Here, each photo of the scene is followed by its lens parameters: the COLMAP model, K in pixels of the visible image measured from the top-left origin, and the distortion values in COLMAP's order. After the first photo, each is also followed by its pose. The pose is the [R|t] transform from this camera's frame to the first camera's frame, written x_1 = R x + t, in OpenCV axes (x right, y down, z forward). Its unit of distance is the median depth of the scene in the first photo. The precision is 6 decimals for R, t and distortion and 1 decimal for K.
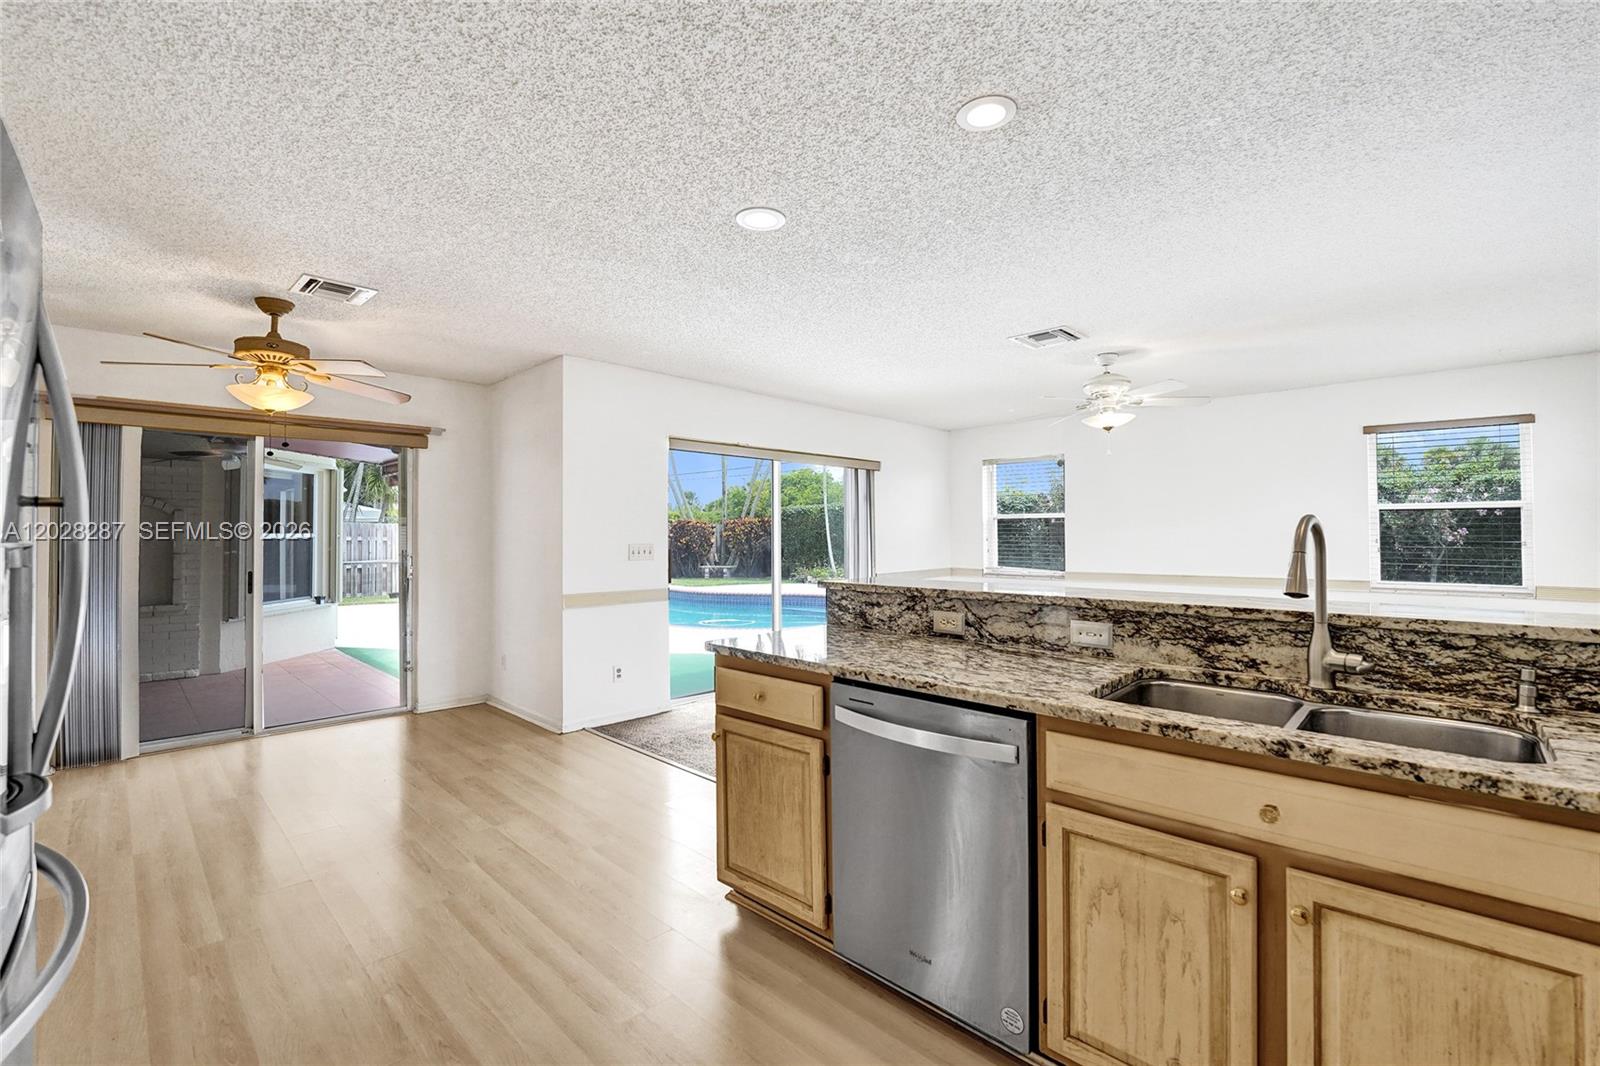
lens RADIAL K [[686.5, 0, 799.6], [0, 686.5, 509.8], [0, 0, 1]] dist [-0.036783, 0.005761]
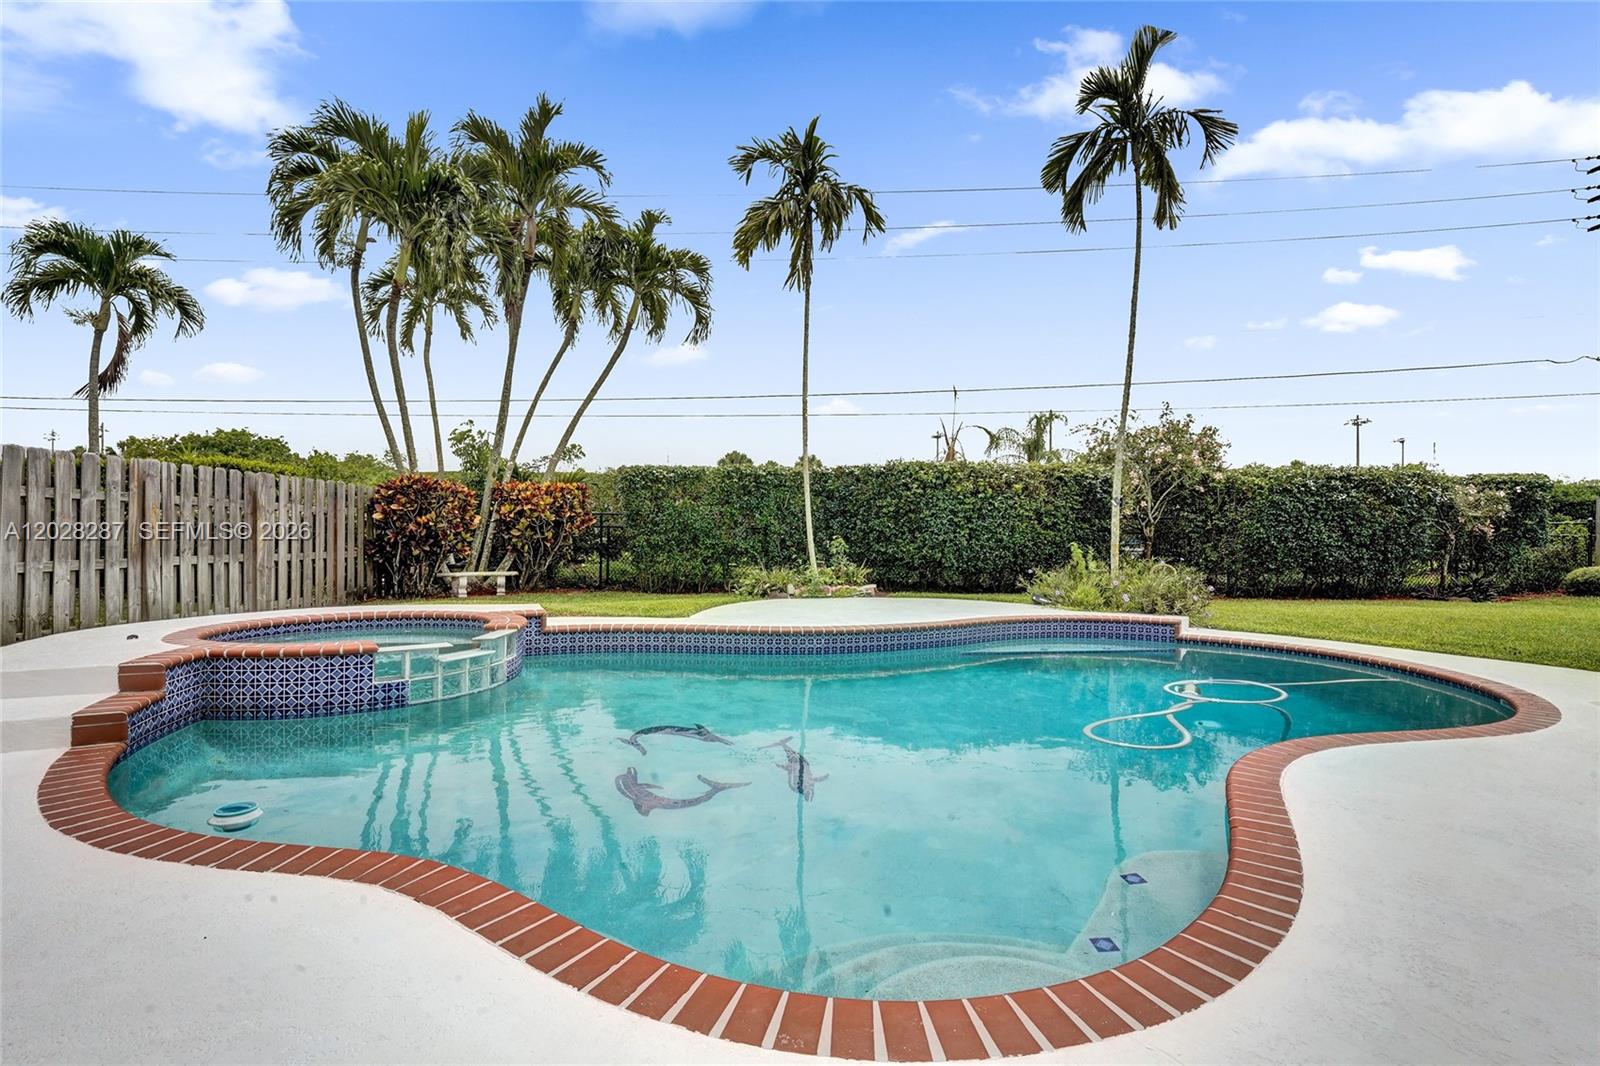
lens RADIAL K [[705.2, 0, 793.4], [0, 705.2, 537.8], [0, 0, 1]] dist [-0.019055, 0.000084]
pose [[0.717343, 0.012993, 0.696599, -1.634804], [-0.040244, 0.998929, 0.022810, 0.182484], [-0.695557, -0.044397, 0.717098, 2.401956]]
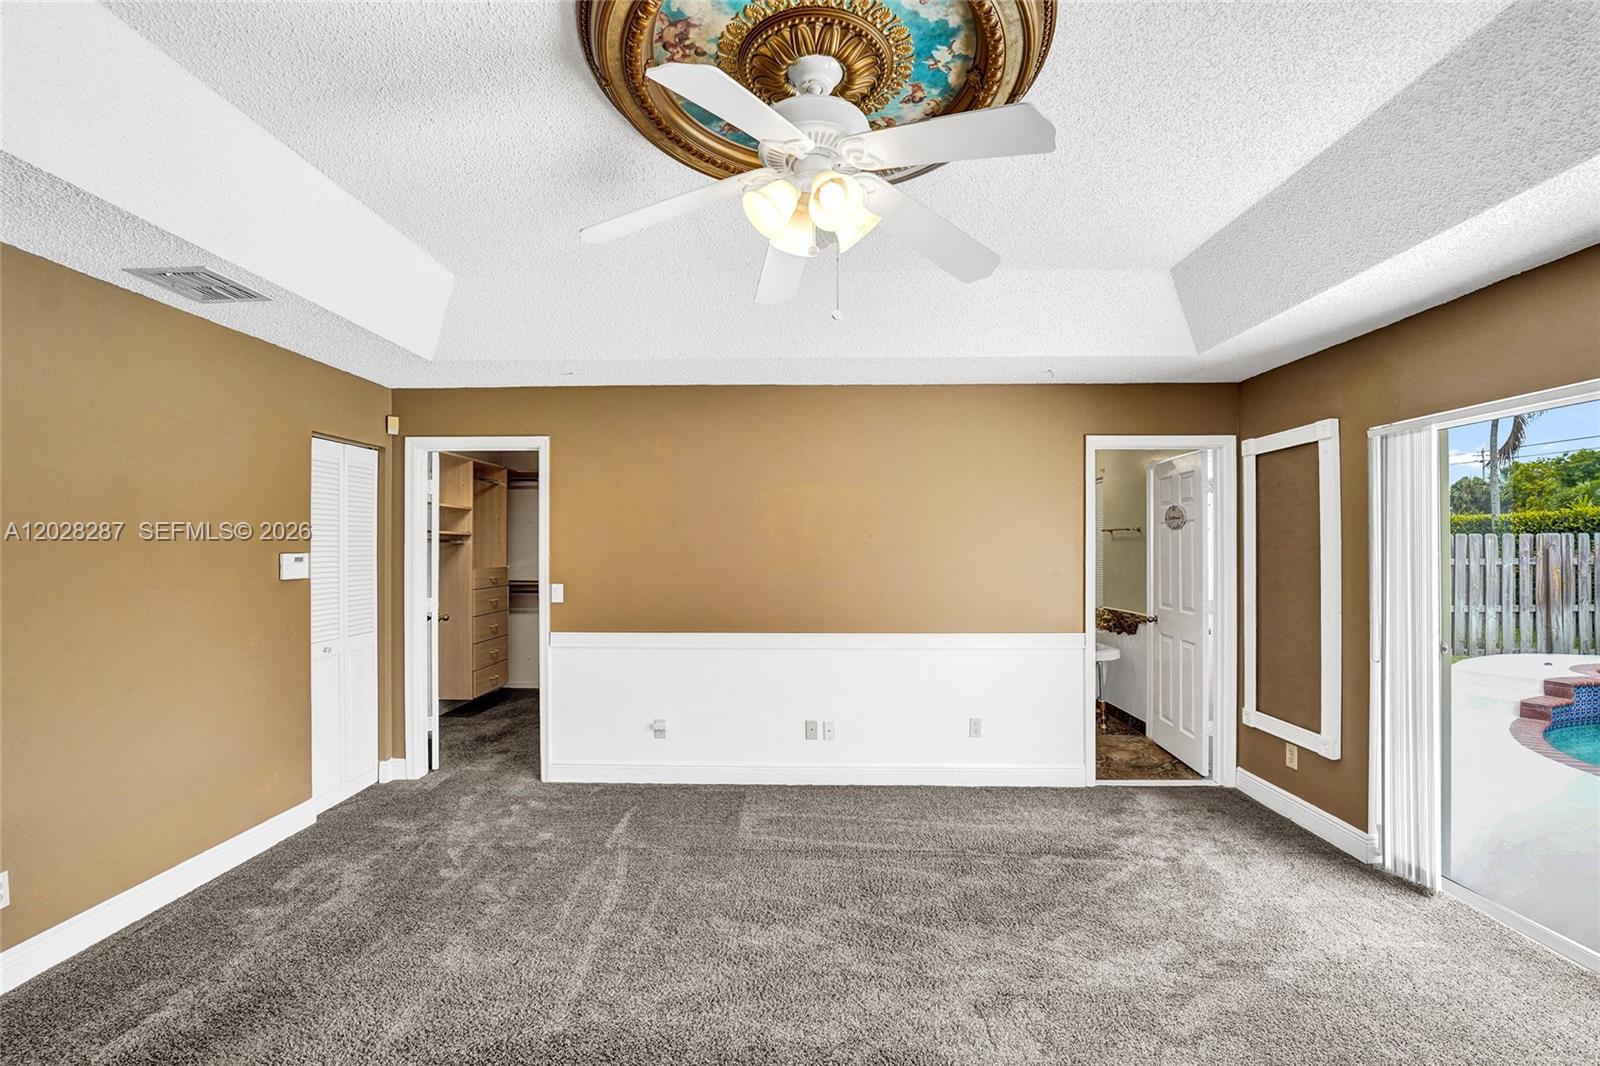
lens RADIAL K [[669.3, 0, 799.1], [0, 669.3, 542.9], [0, 0, 1]] dist [-0.026907, 0.005197]
pose [[0.680953, 0.003155, -0.732320, -1.700953], [0.022472, 0.999430, 0.025202, 0.021435], [0.731982, -0.033618, 0.680494, 1.438803]]
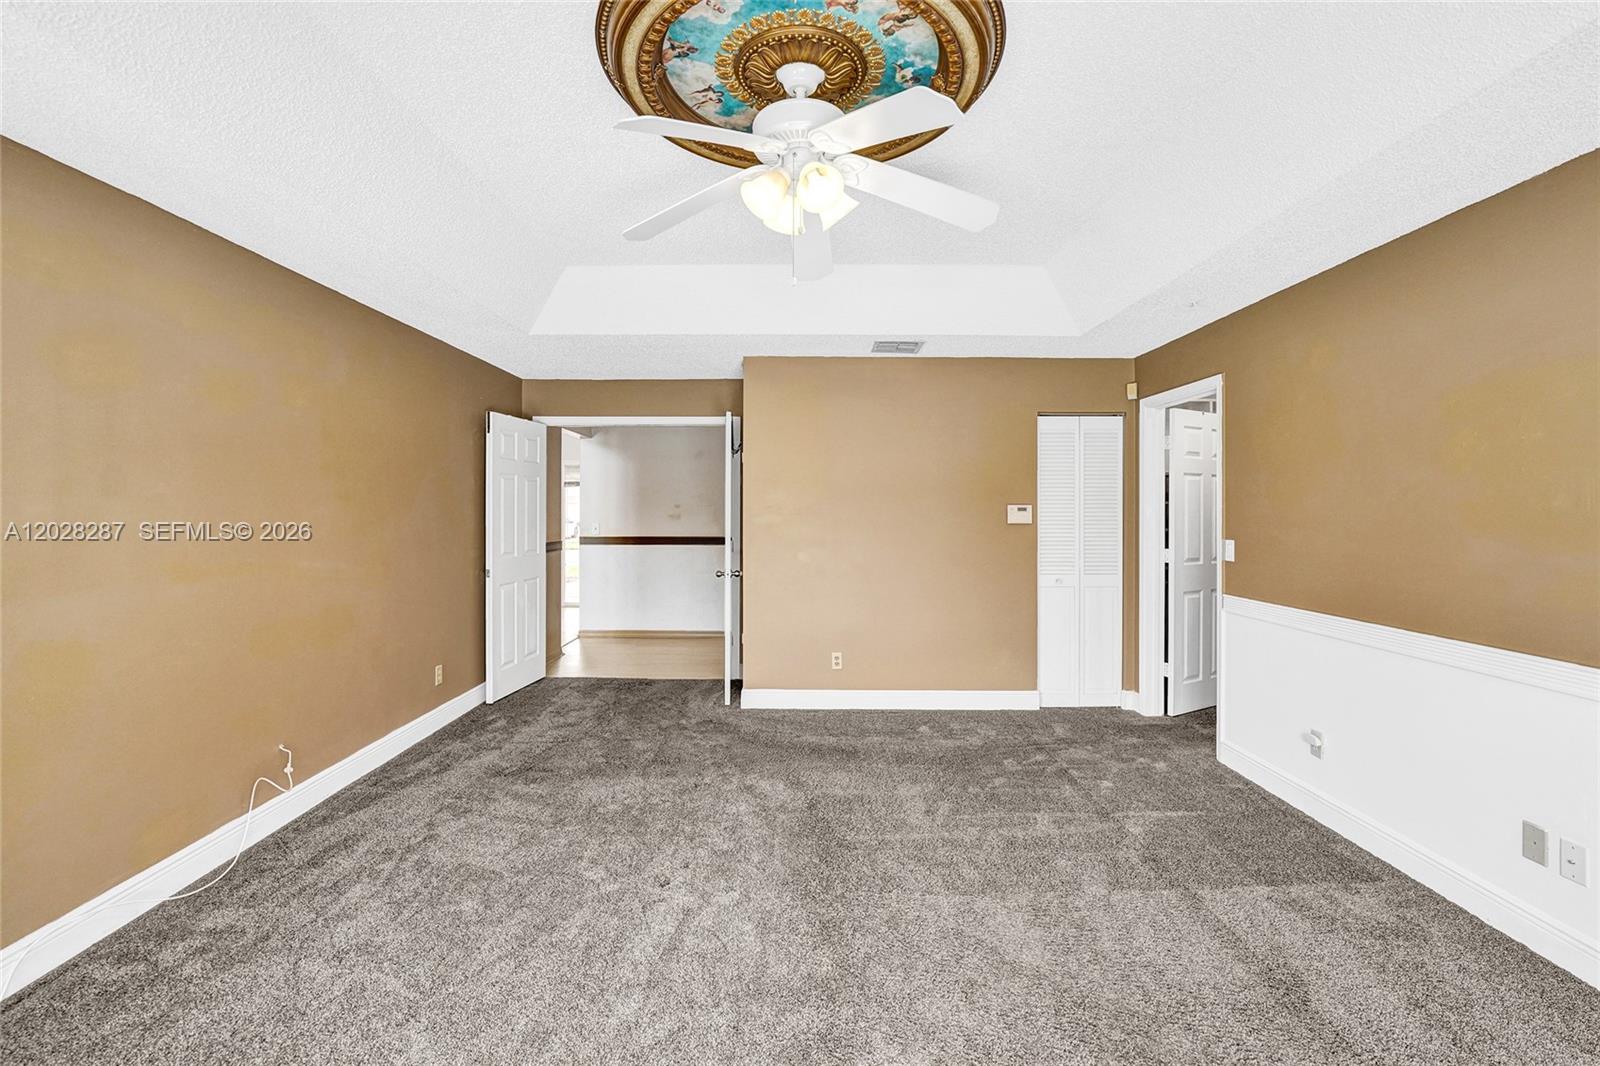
lens RADIAL K [[686.5, 0, 799.6], [0, 686.5, 509.8], [0, 0, 1]] dist [-0.036783, 0.005761]
pose [[-0.726283, 0.003491, -0.687387, -1.665431], [0.028043, 0.999305, -0.024555, 0.062253], [0.686824, -0.037111, -0.725876, 2.046601]]
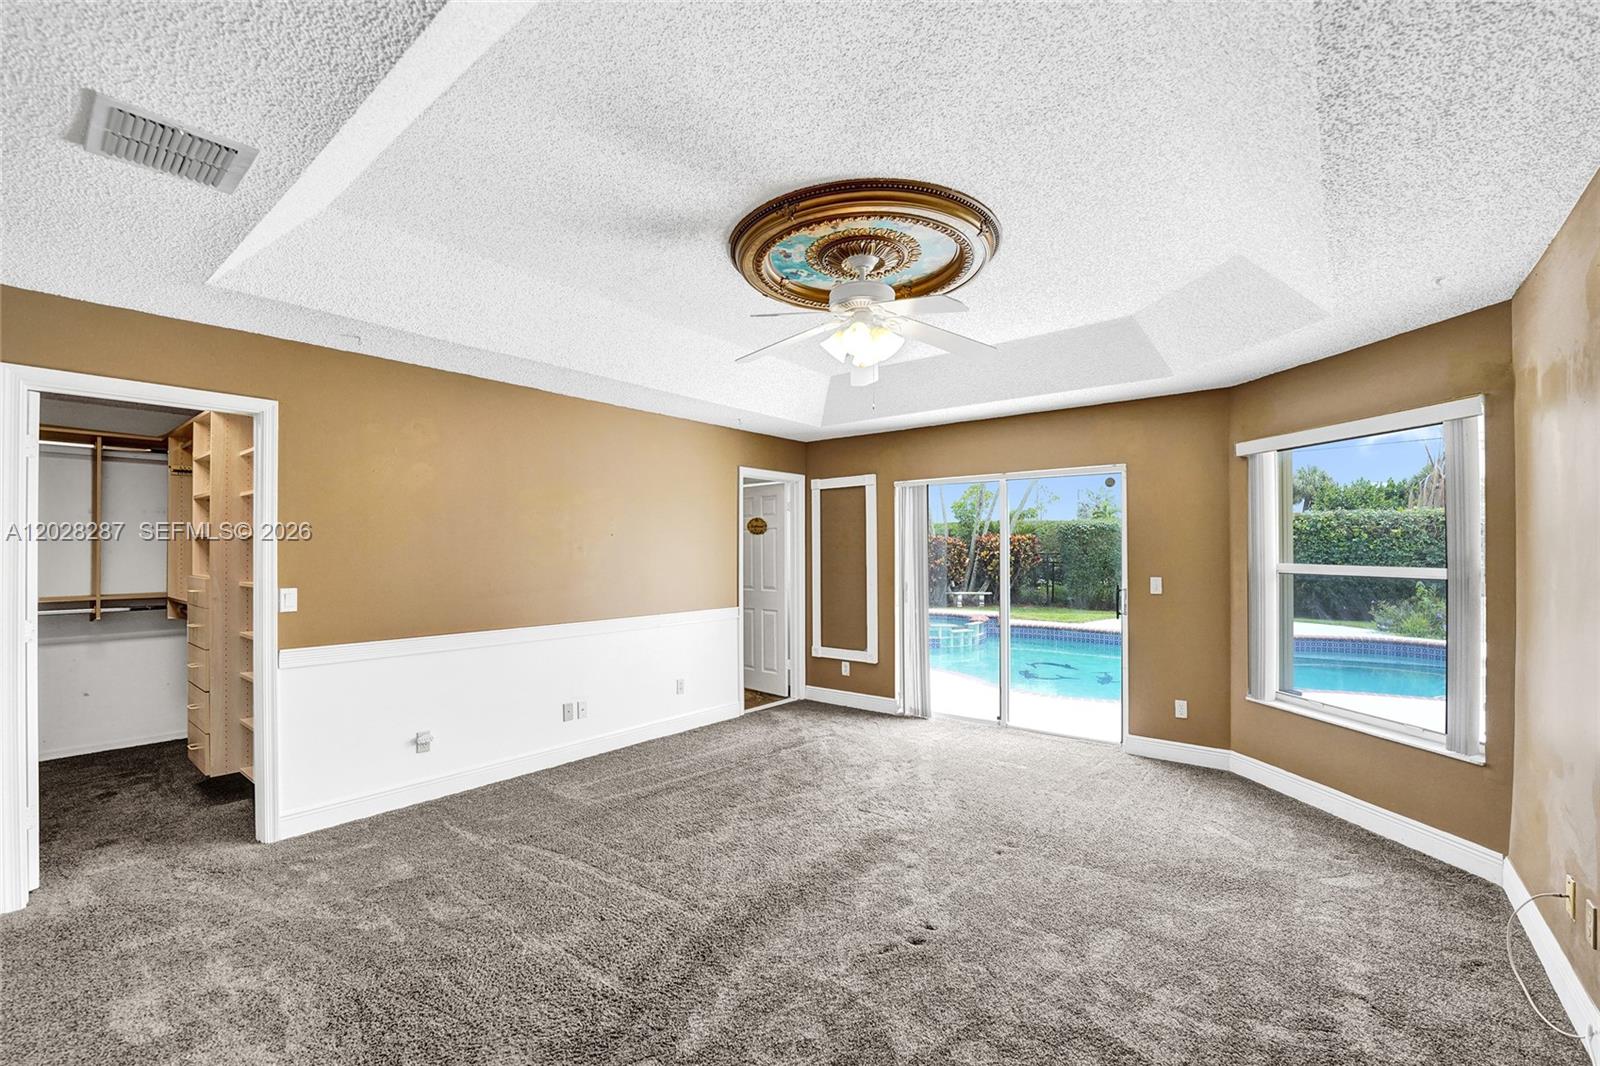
lens RADIAL K [[671.4, 0, 794.0], [0, 671.4, 544.7], [0, 0, 1]] dist [-0.020549, -0.000118]
pose [[0.995839, 0.006759, 0.090882, -2.110209], [-0.009227, 0.999599, 0.026765, 0.021615], [-0.090665, -0.027493, 0.995502, 1.052408]]
